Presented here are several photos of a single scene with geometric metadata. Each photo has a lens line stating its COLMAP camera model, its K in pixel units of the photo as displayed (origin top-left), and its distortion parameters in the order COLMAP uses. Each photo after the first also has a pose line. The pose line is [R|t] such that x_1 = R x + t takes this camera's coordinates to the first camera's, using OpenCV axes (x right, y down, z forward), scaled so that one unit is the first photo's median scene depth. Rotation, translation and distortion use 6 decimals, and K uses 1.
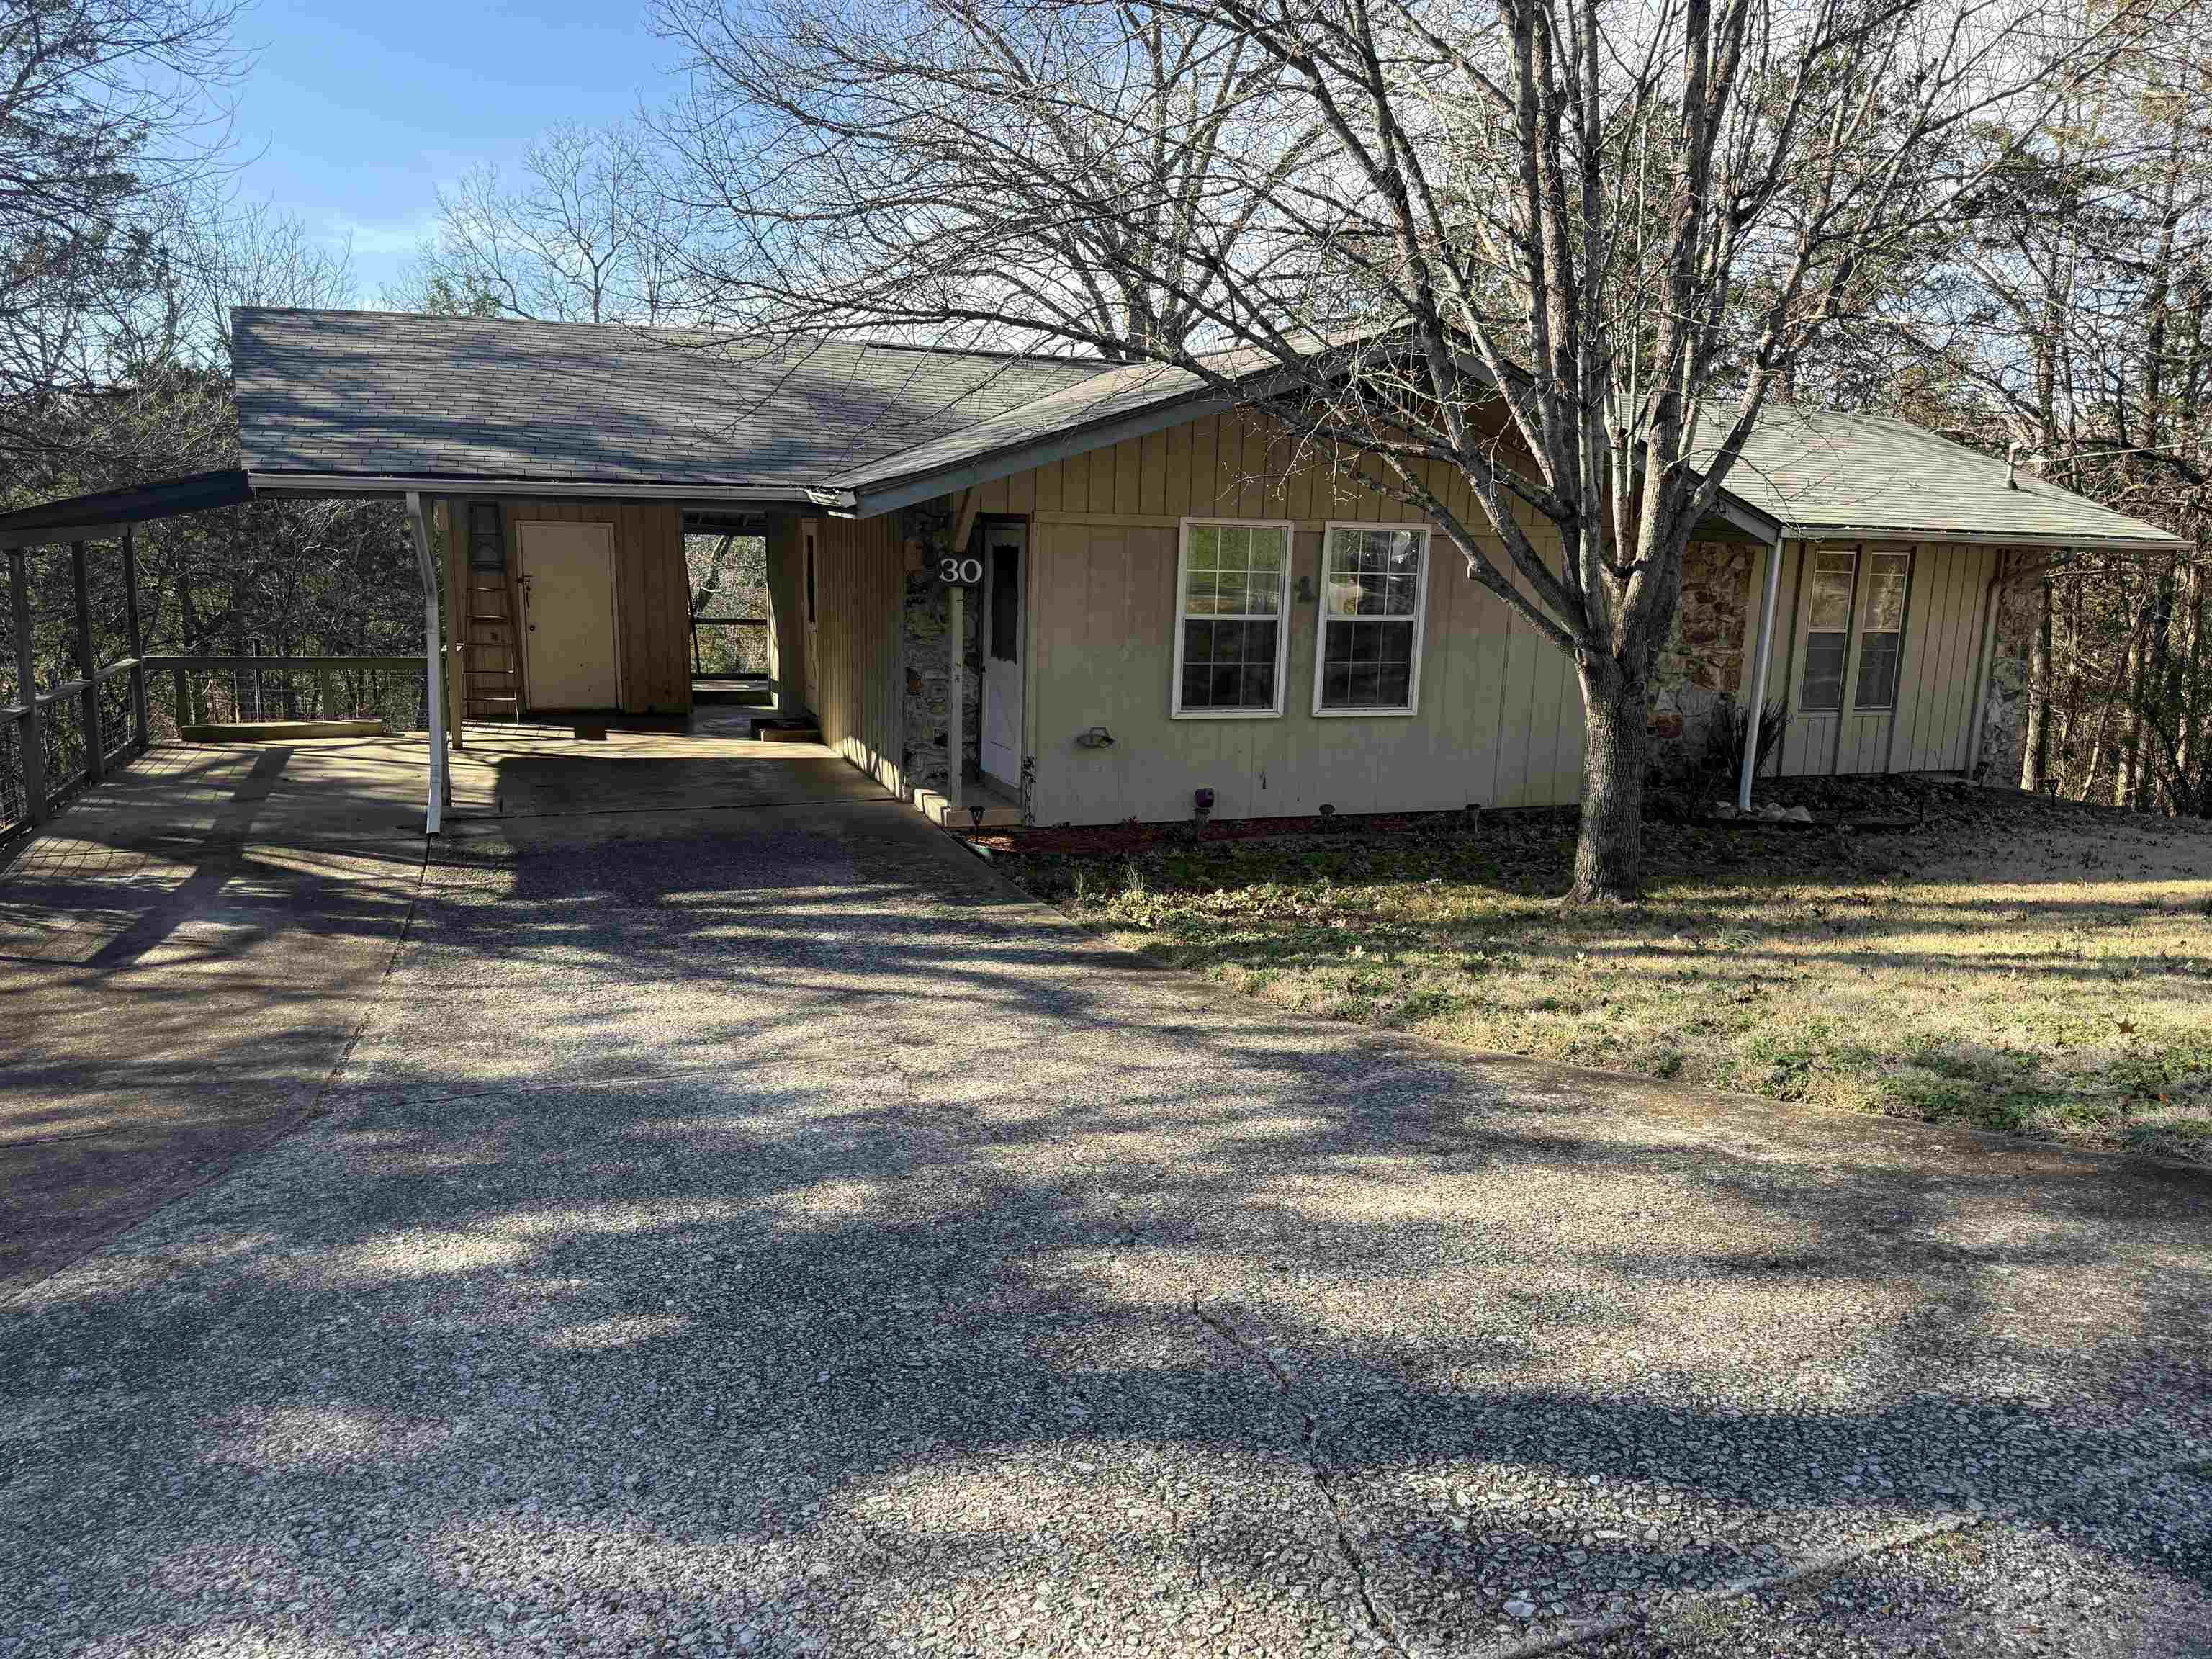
lens RADIAL K [[1609.3, 0, 1106.0], [0, 1609.3, 829.5], [0, 0, 1]] dist [0.035198, -0.004166]
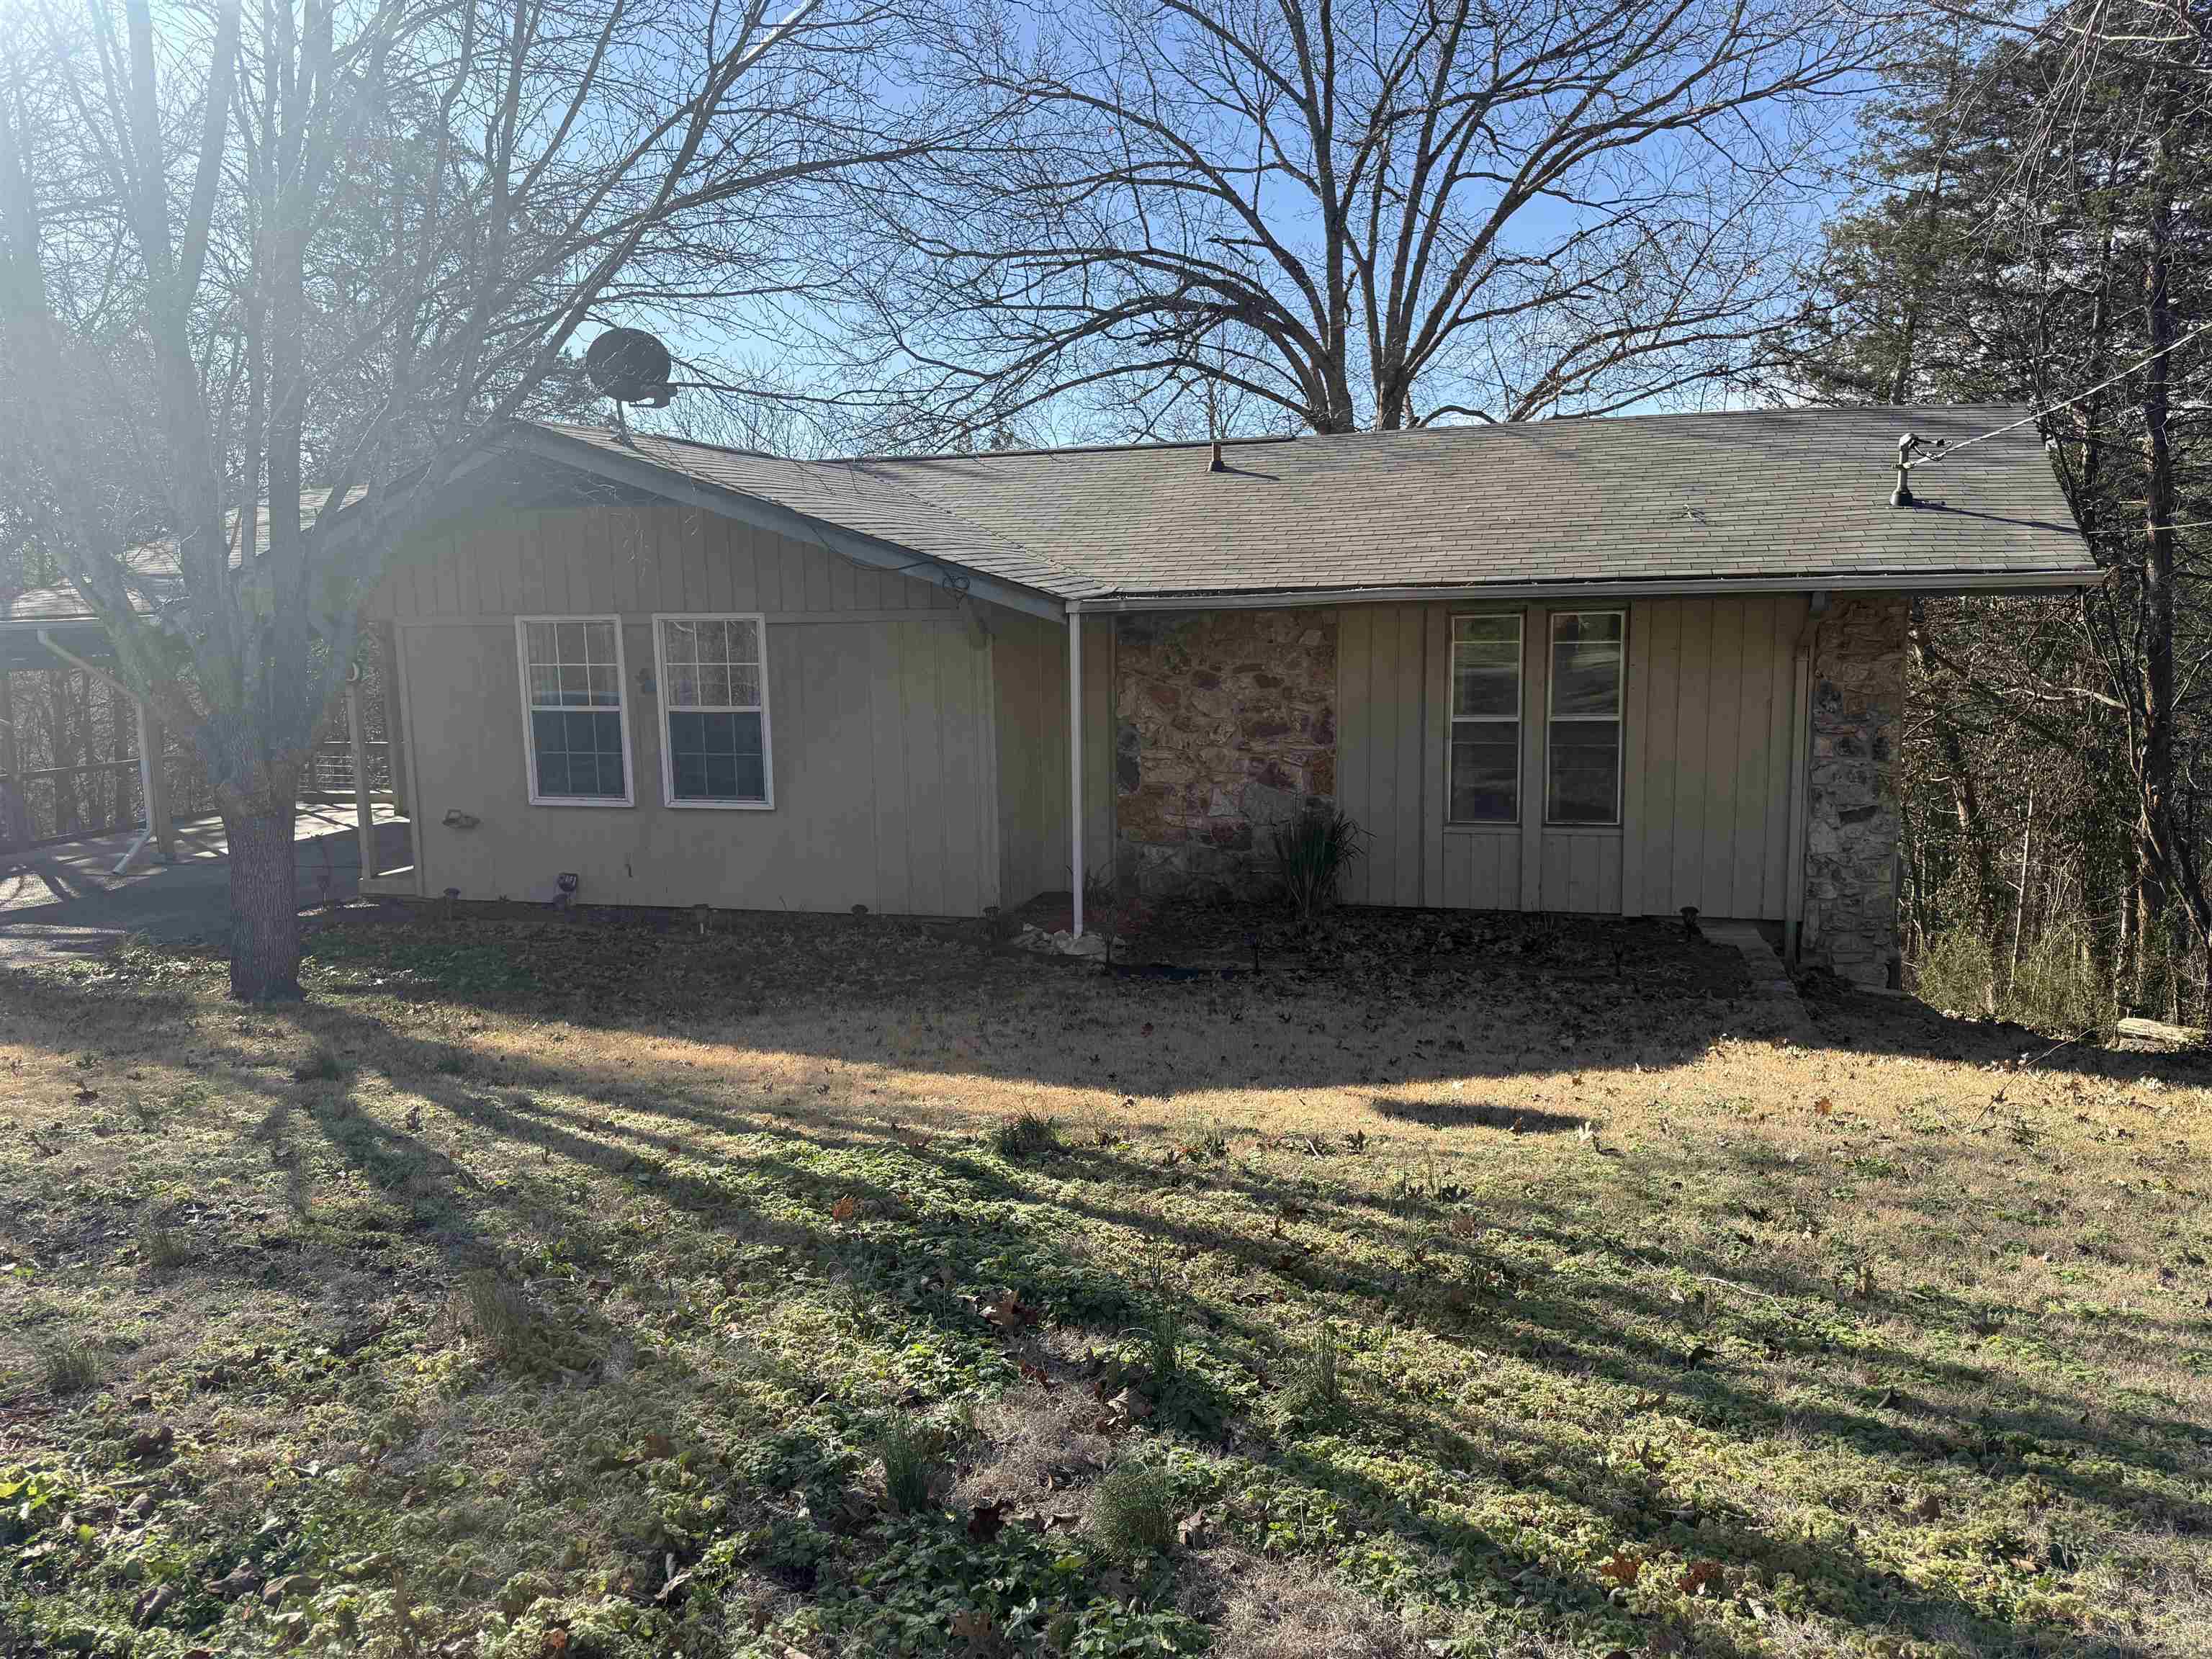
lens RADIAL K [[1609.3, 0, 1106.0], [0, 1609.3, 829.5], [0, 0, 1]] dist [0.035198, -0.004166]
pose [[0.811754, 0.039840, -0.582639, 0.914283], [-0.068381, 0.997292, -0.027078, -0.047282], [0.579983, 0.061822, 0.812280, 0.341105]]
